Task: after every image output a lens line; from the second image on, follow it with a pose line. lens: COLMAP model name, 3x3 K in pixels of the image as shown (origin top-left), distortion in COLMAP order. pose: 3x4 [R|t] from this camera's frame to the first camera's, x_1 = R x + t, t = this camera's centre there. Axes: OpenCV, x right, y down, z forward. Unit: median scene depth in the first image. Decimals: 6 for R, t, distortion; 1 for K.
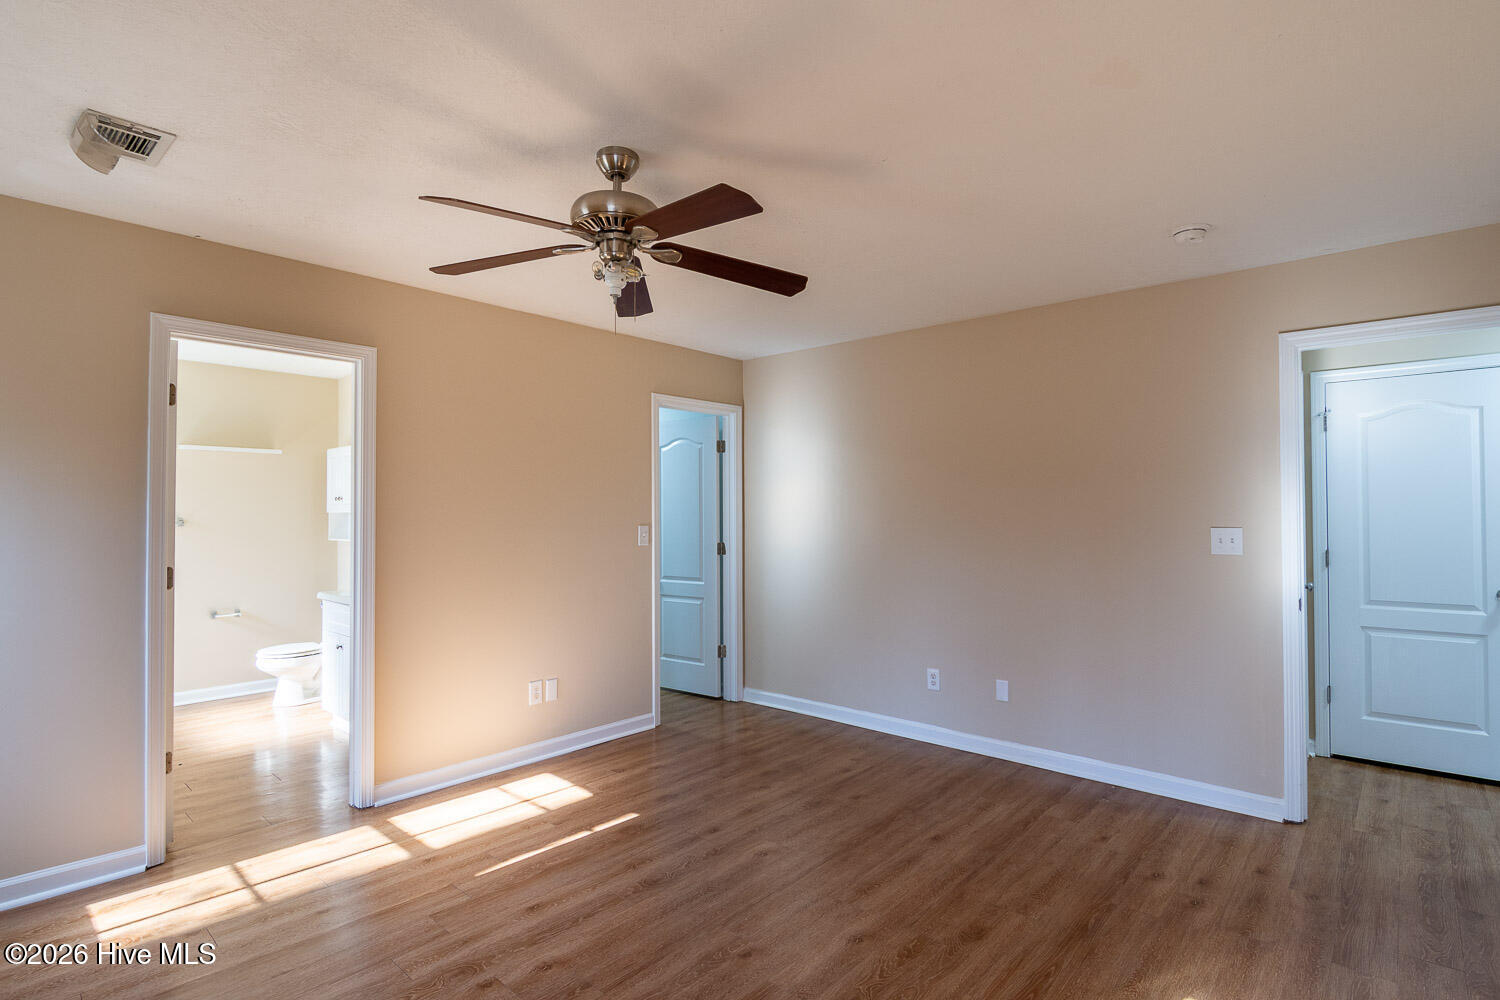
lens RADIAL K [[747.2, 0, 755.6], [0, 747.2, 505.2], [0, 0, 1]] dist [-0.002123, -0.000841]
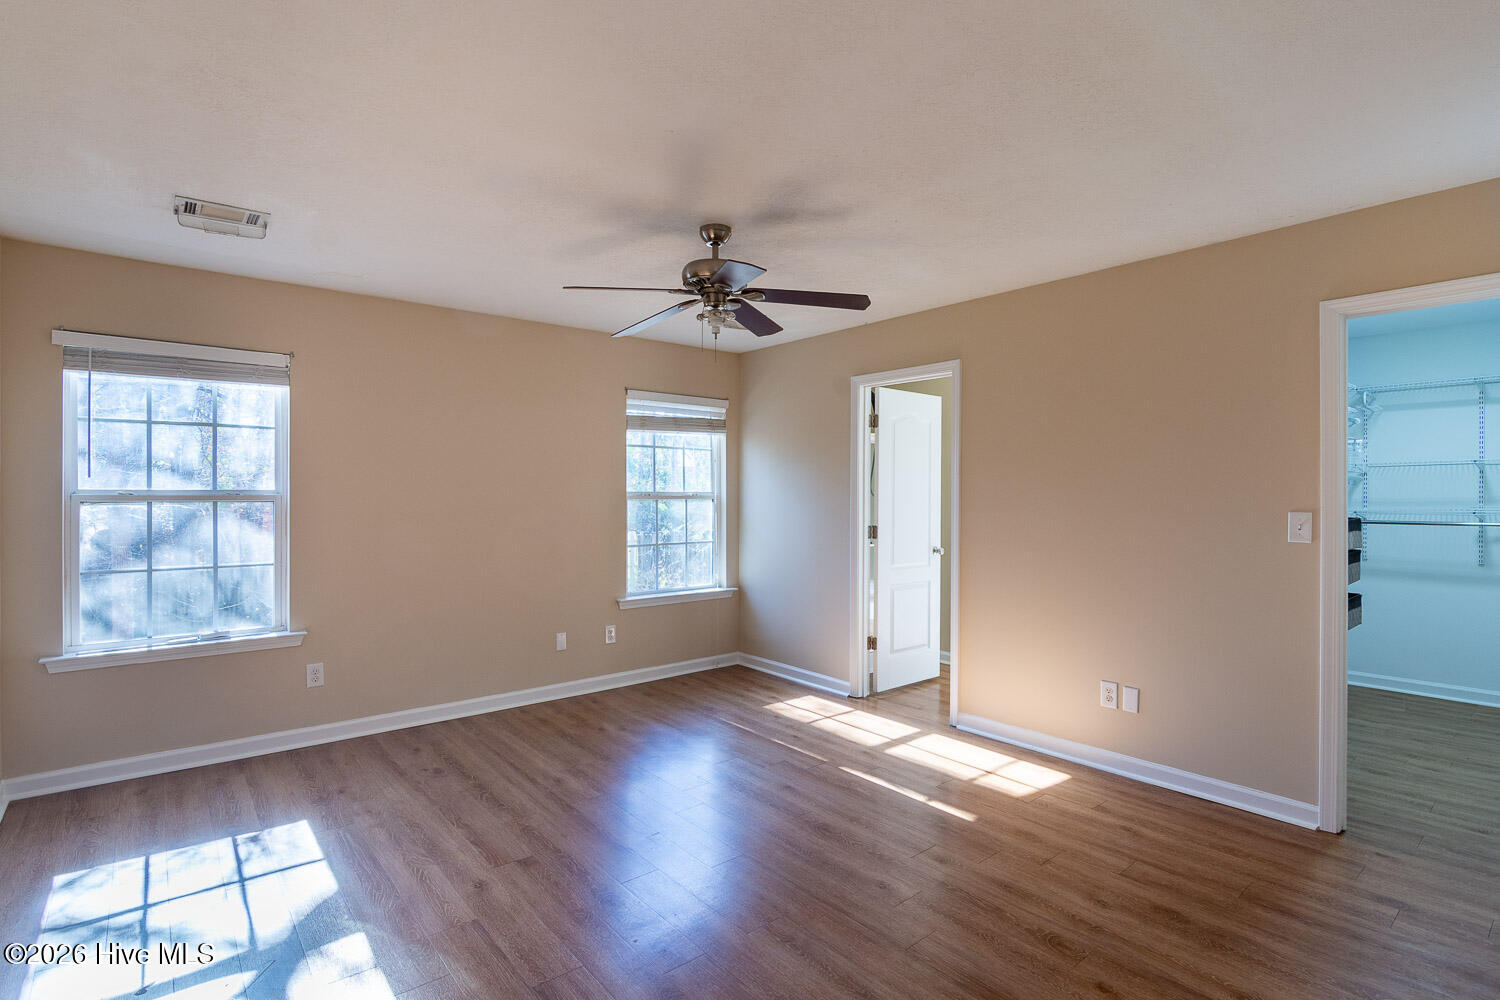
lens RADIAL K [[747.2, 0, 755.6], [0, 747.2, 505.2], [0, 0, 1]] dist [-0.002123, -0.000841]
pose [[-0.161794, 0.016621, -0.986685, 0.724488], [0.012975, 0.999808, 0.014715, 0.007678], [0.986739, -0.010421, -0.161978, 0.817960]]
